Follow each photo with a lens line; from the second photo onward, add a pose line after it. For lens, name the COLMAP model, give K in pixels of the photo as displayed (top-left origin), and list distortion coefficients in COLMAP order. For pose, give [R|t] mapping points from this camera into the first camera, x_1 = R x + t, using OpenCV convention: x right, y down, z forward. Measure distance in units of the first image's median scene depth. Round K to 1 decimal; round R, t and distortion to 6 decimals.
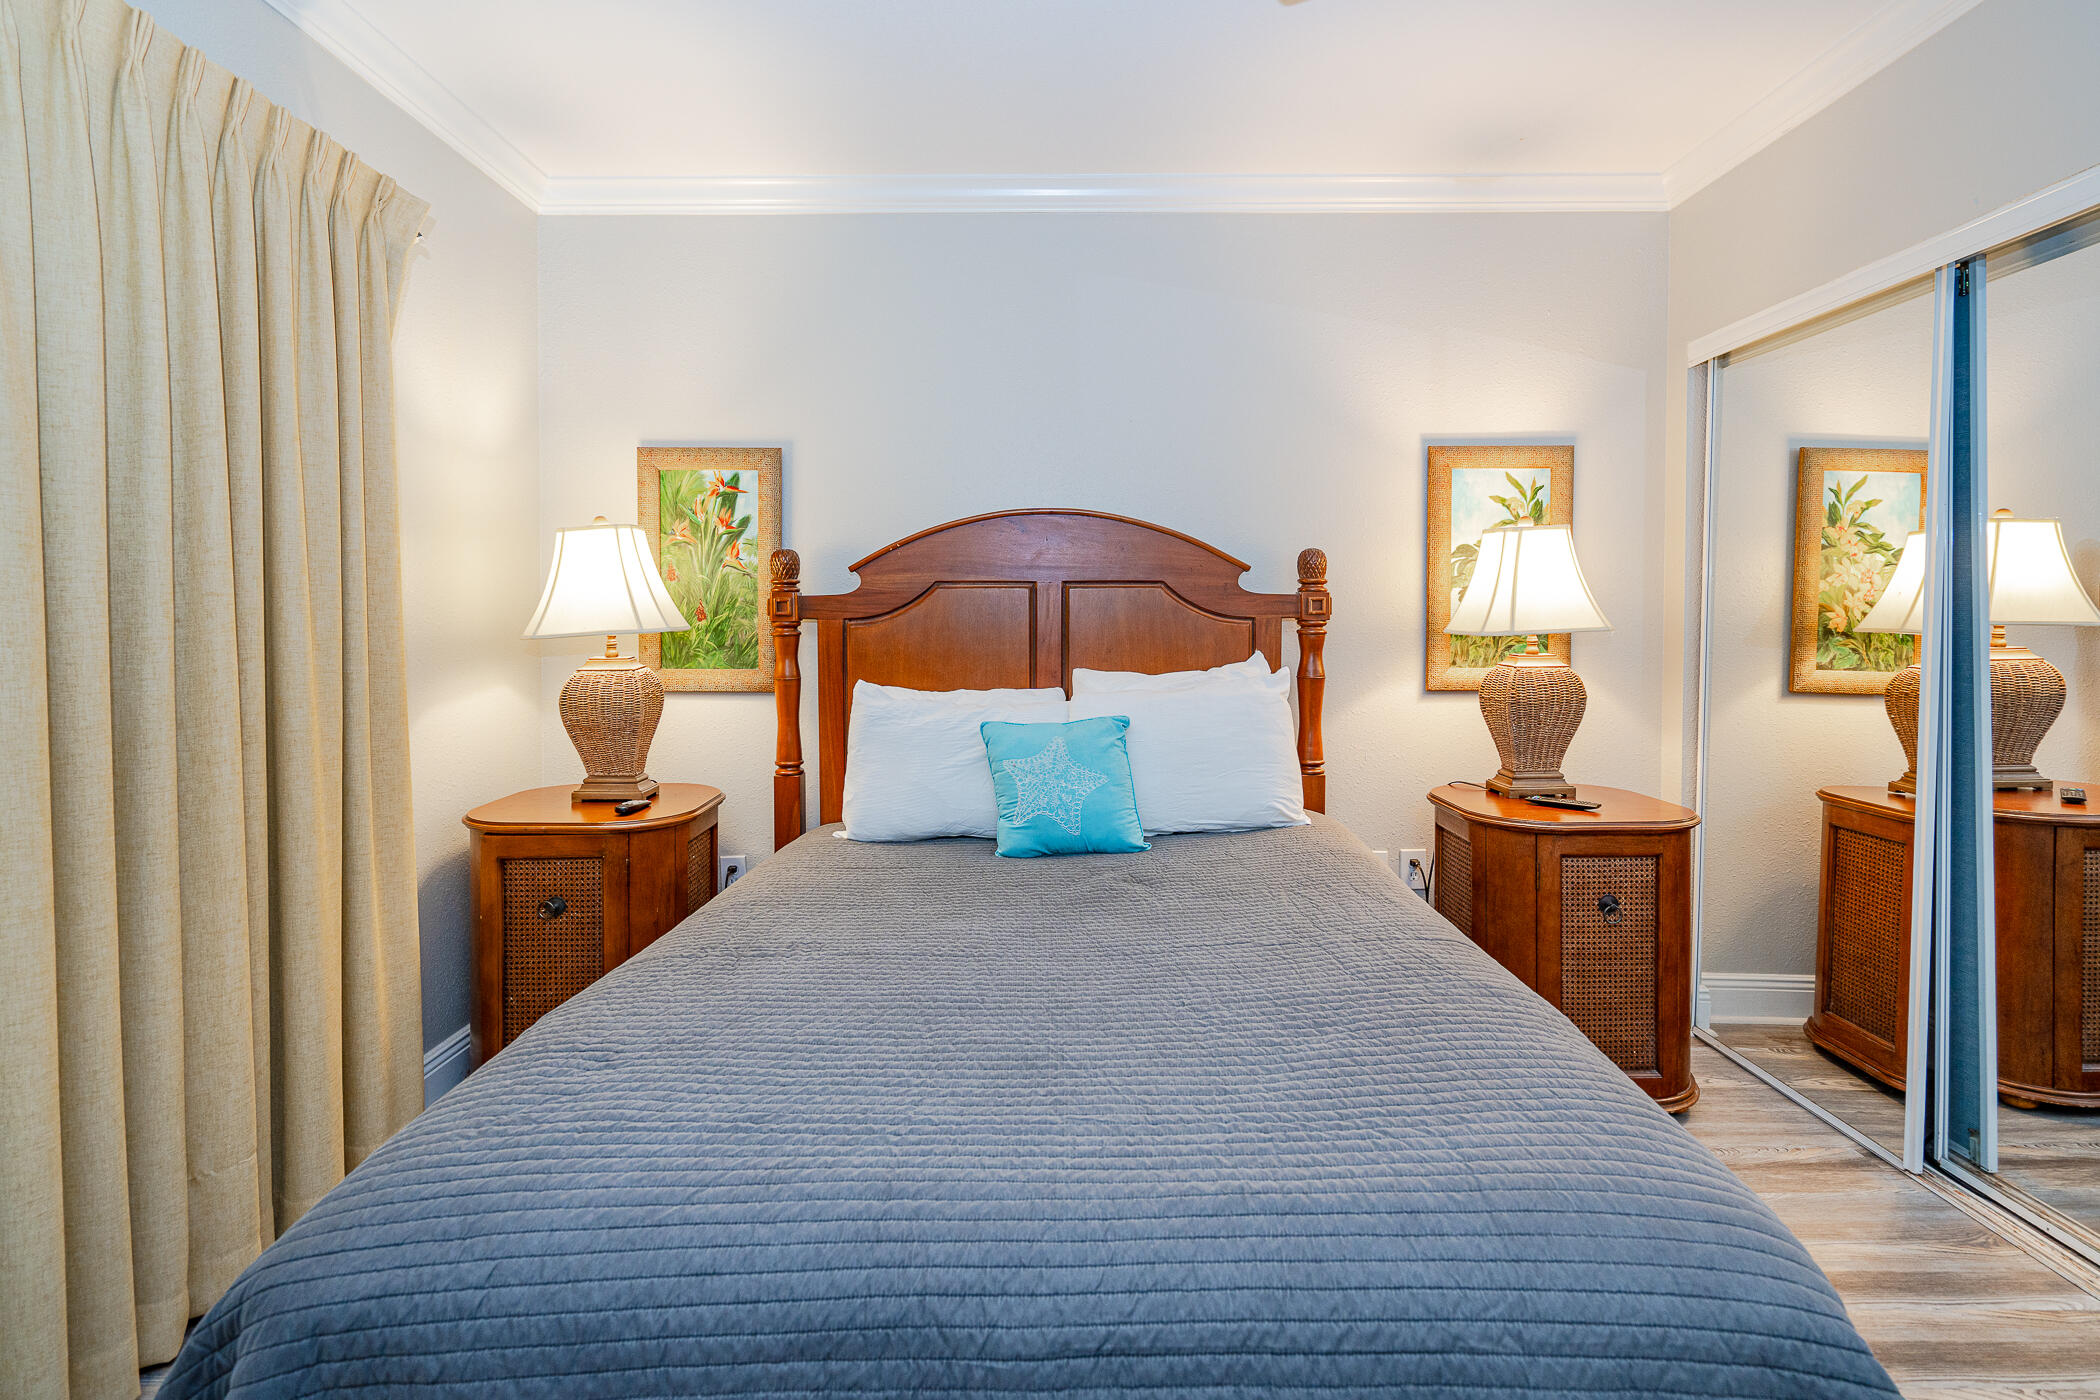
lens RADIAL K [[976.5, 0, 1041.5], [0, 976.5, 647.1], [0, 0, 1]] dist [-0.003094, -0.000323]
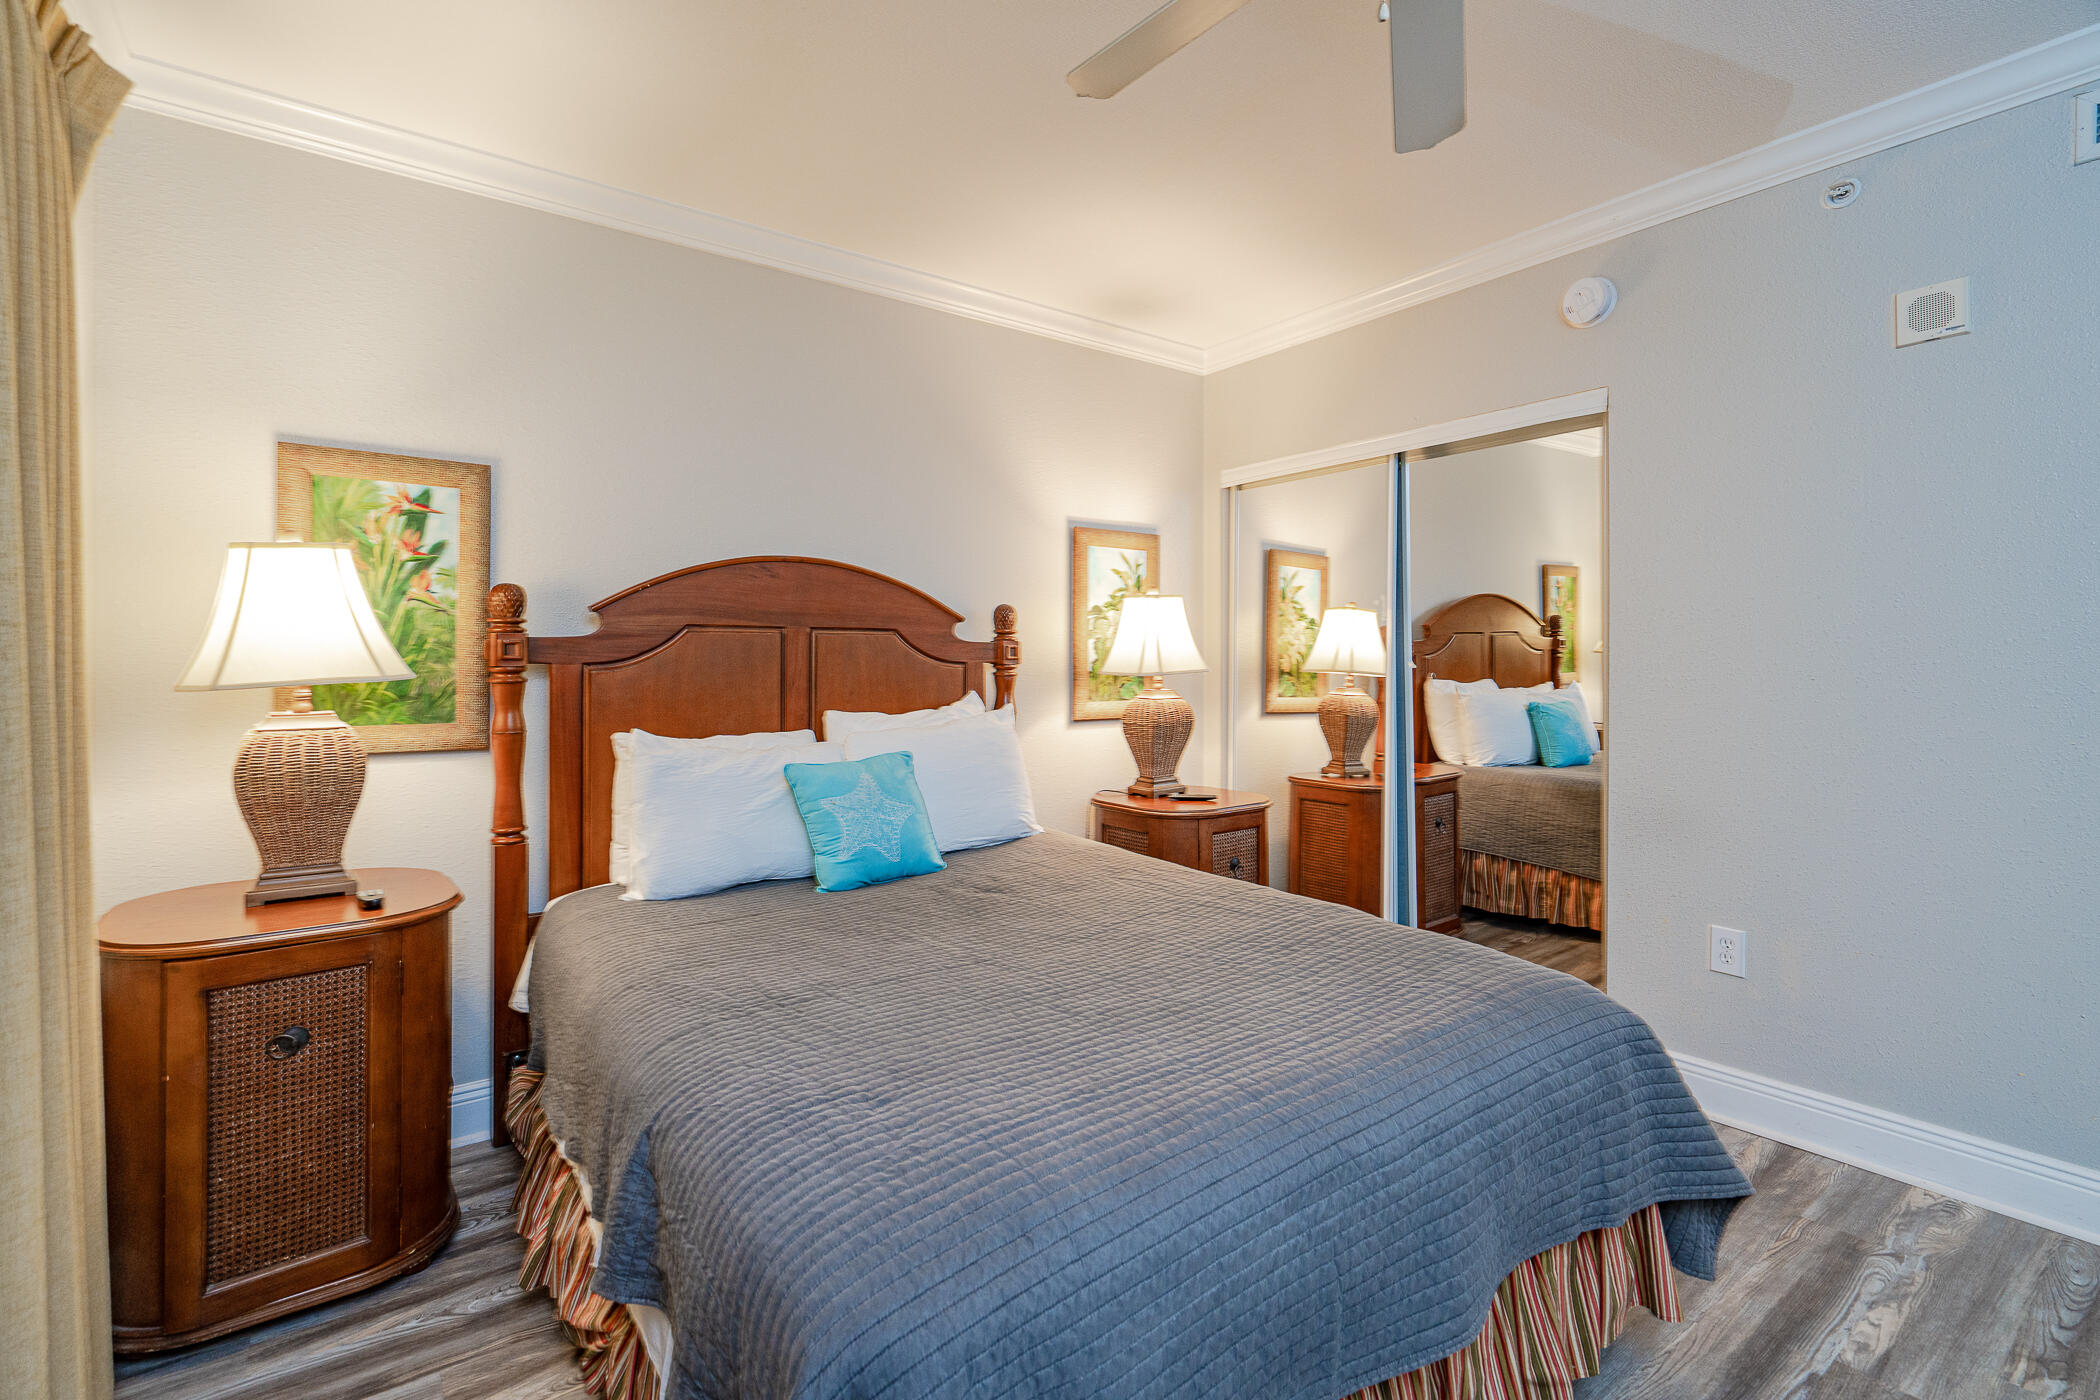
lens RADIAL K [[960.5, 0, 1015.0], [0, 960.5, 677.8], [0, 0, 1]] dist [-0.004533, 0.002810]
pose [[0.805542, -0.008741, 0.592474, -0.408727], [0.018196, 0.999785, -0.009989, 0.000568], [-0.592259, 0.018827, 0.805528, 0.046971]]
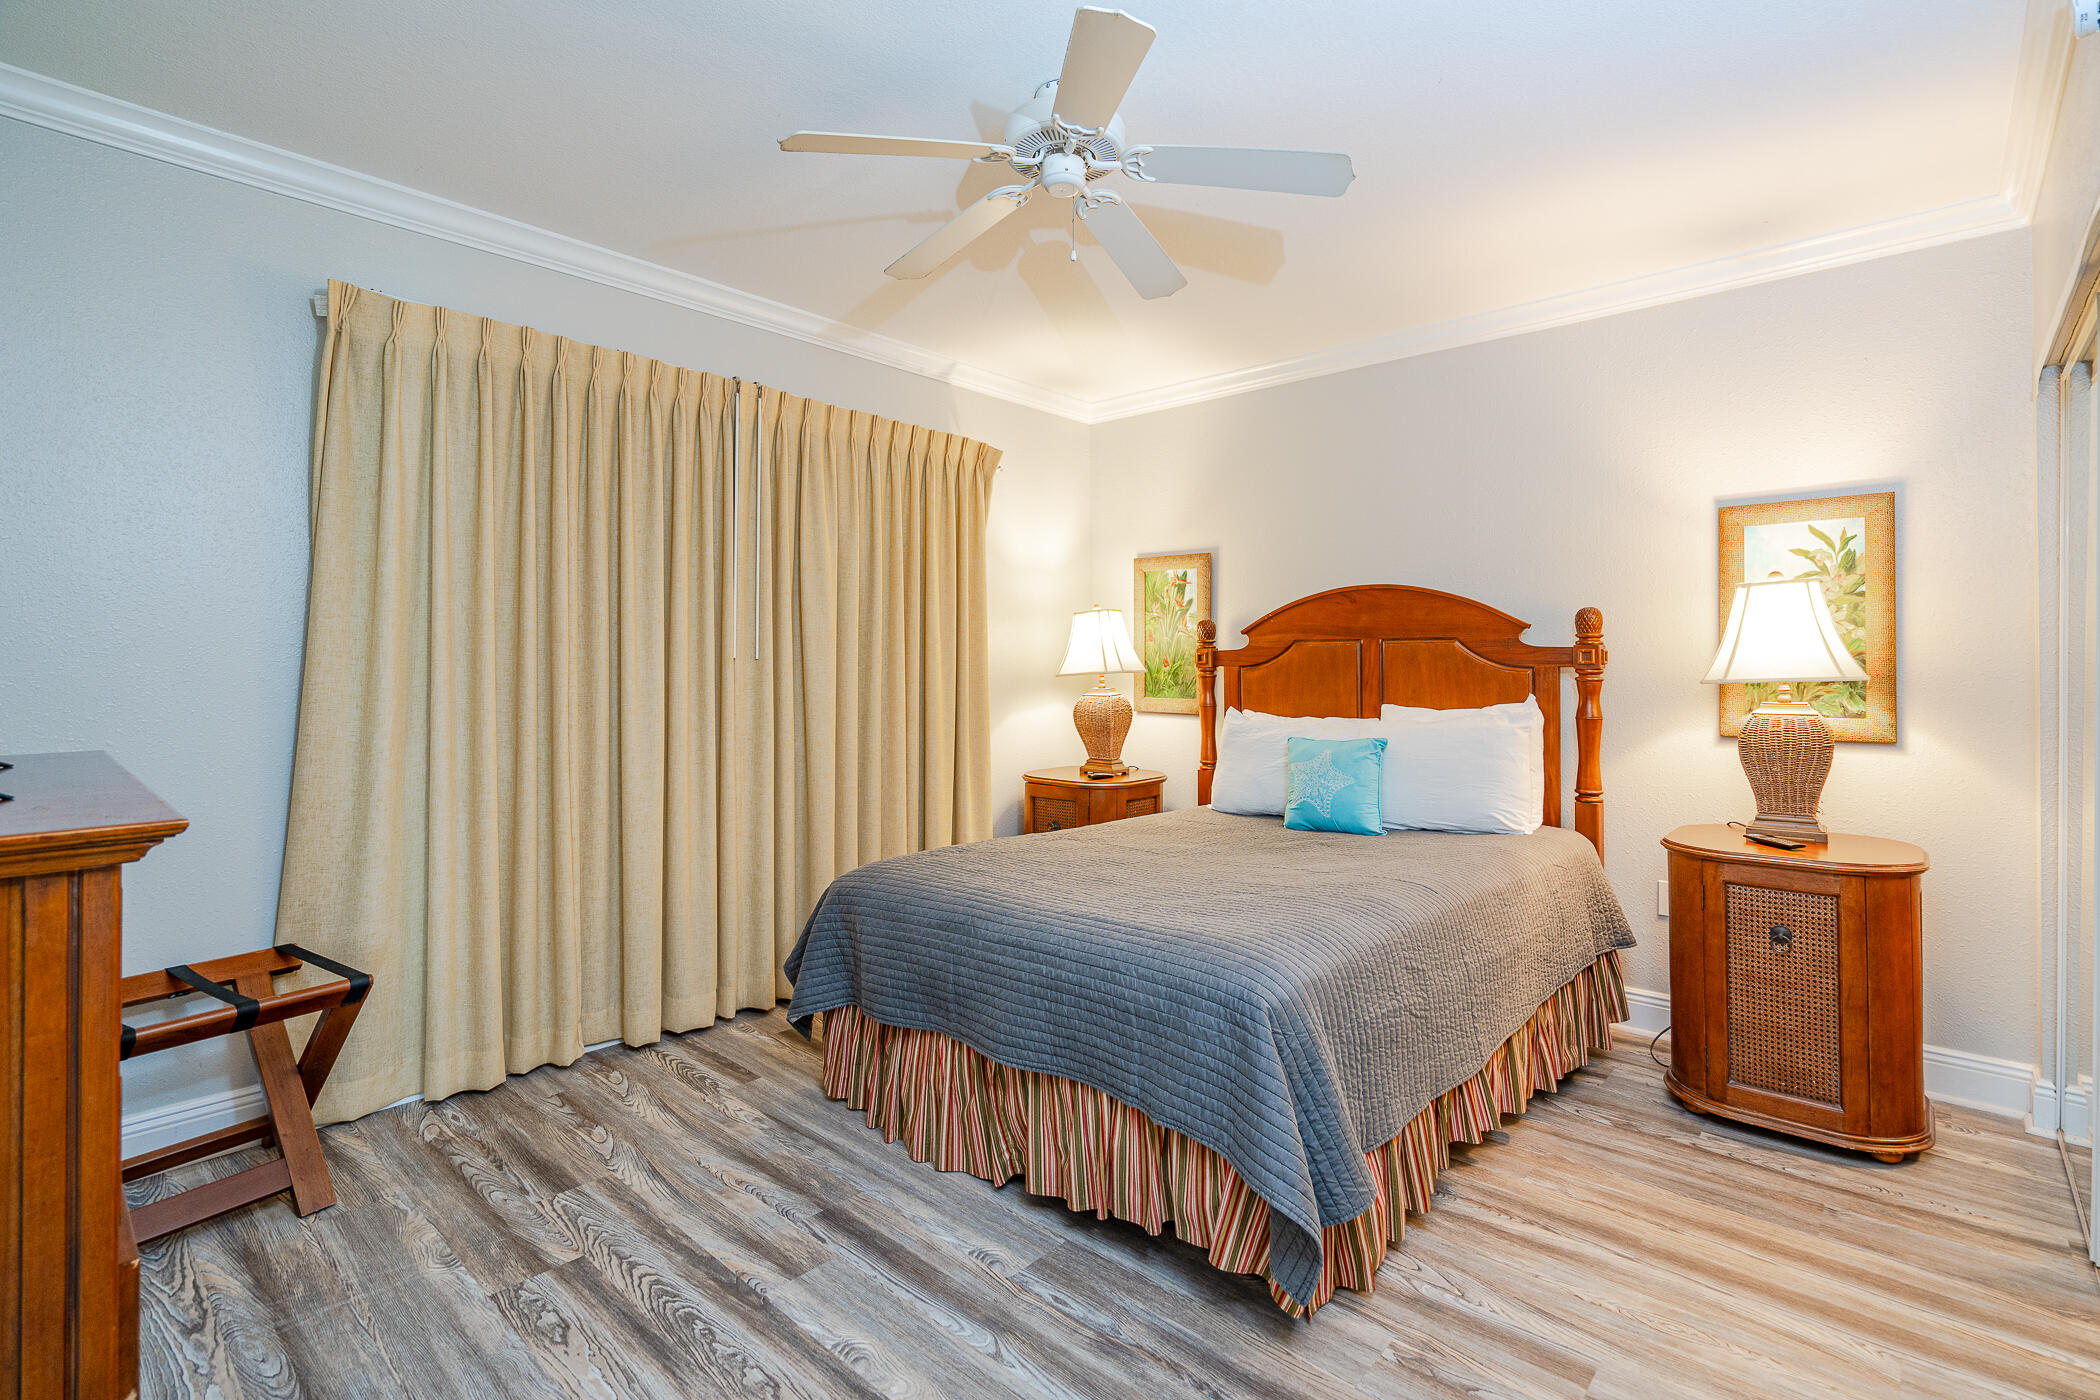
lens RADIAL K [[960.5, 0, 1051.6], [0, 960.5, 675.7], [0, 0, 1]] dist [-0.004533, 0.002810]
pose [[0.743275, 0.011186, -0.668893, 0.562946], [-0.023473, 0.999681, -0.009365, 0.005908], [0.668574, 0.022661, 0.743300, -0.270065]]
